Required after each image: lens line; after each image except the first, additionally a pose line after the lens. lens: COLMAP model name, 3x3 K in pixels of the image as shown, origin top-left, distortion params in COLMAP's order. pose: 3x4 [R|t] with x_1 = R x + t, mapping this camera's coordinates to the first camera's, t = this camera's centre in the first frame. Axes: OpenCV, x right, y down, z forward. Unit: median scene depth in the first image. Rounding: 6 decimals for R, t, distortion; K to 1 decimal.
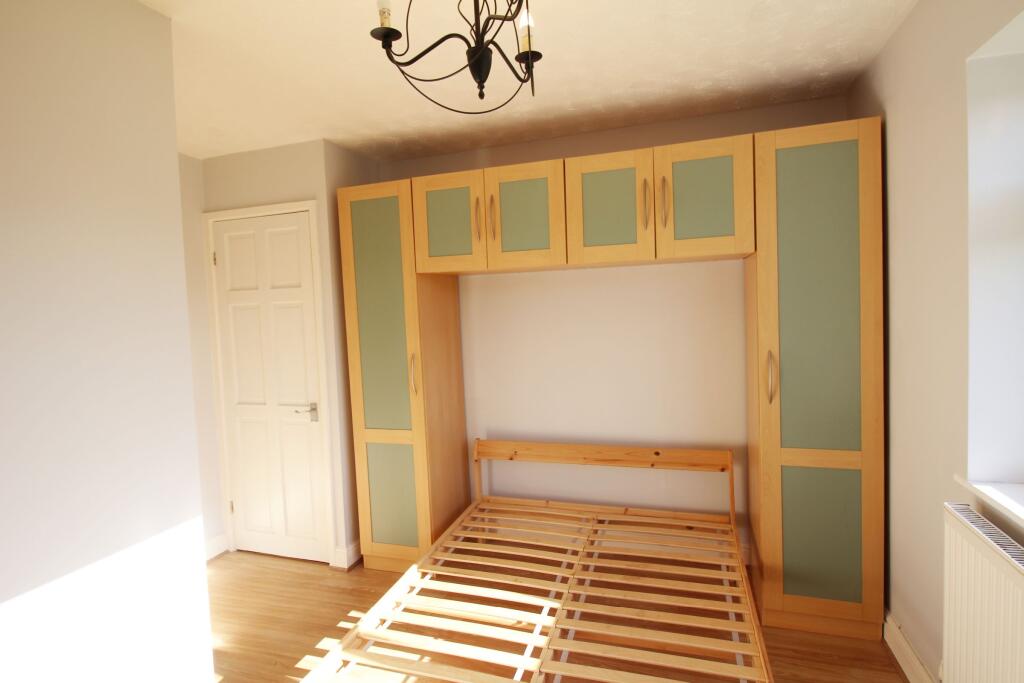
lens RADIAL K [[524.4, 0, 508.2], [0, 524.4, 337.3], [0, 0, 1]] dist [0.006787, -0.004974]
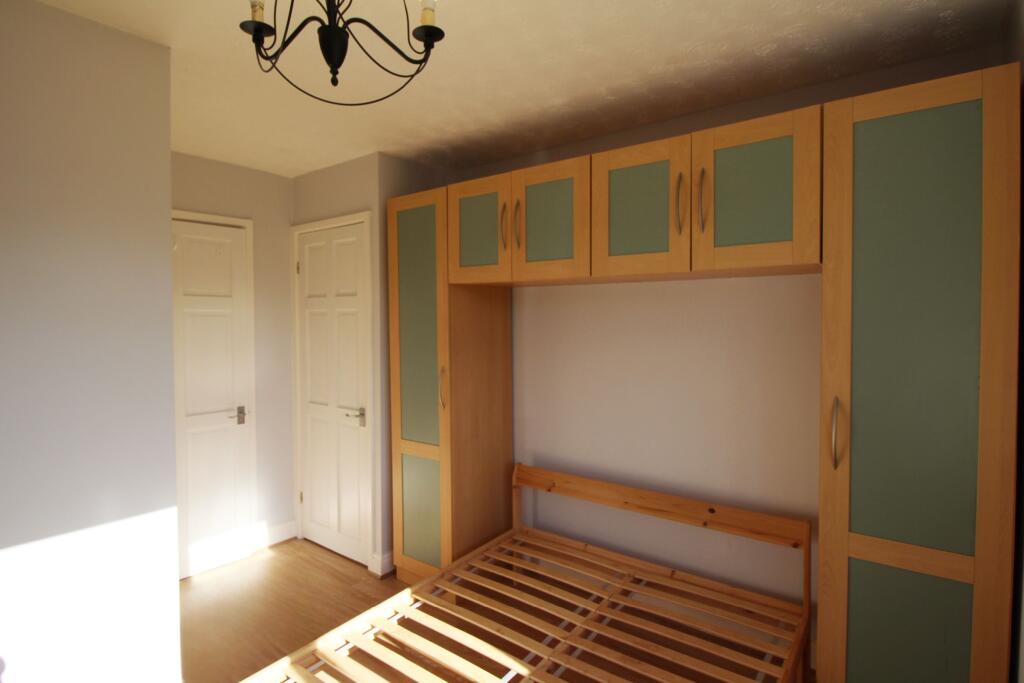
lens RADIAL K [[524.4, 0, 510.5], [0, 524.4, 338.9], [0, 0, 1]] dist [0.006787, -0.004974]
pose [[0.944520, 0.050558, -0.324541, 0.263060], [-0.057051, 0.998316, -0.010515, -0.018605], [0.323462, 0.028447, 0.945813, 0.136127]]
